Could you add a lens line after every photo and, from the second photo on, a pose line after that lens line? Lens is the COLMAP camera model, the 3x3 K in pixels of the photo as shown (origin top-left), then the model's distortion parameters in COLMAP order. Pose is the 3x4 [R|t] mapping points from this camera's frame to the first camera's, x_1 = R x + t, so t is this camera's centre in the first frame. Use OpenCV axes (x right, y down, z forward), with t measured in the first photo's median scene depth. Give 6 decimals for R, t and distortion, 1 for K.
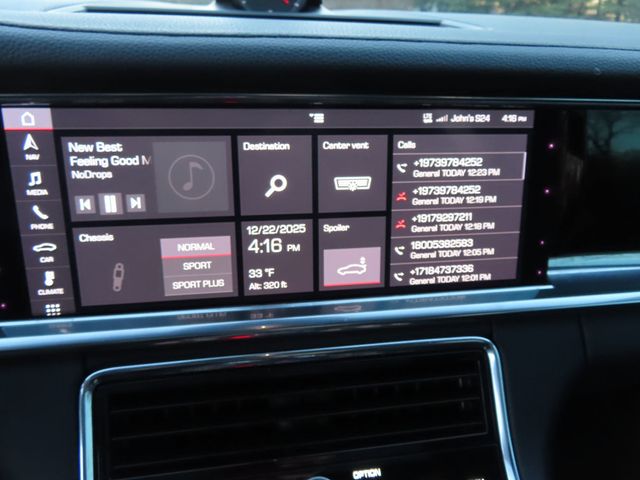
lens RADIAL K [[461.1, 0, 320.0], [0, 461.1, 240.0], [0, 0, 1]] dist [-0.004784, -0.002167]
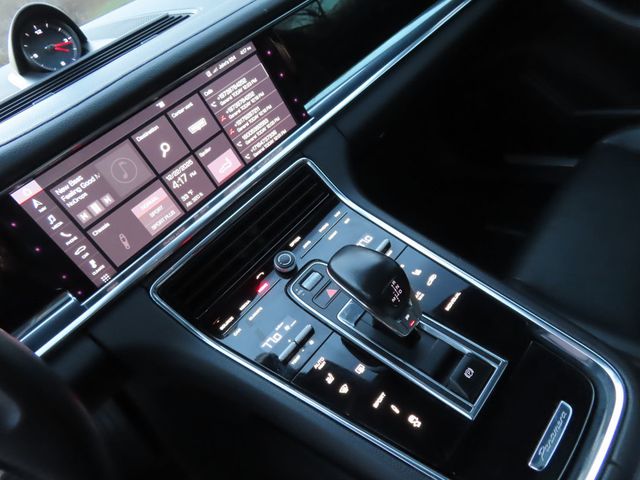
lens RADIAL K [[461.1, 0, 320.0], [0, 461.1, 240.0], [0, 0, 1]] dist [-0.004784, -0.002167]
pose [[0.737325, -0.609766, 0.290753, -0.375482], [0.566824, 0.792581, 0.224780, 0.098414], [-0.367508, -0.000930, 0.930020, -0.867628]]
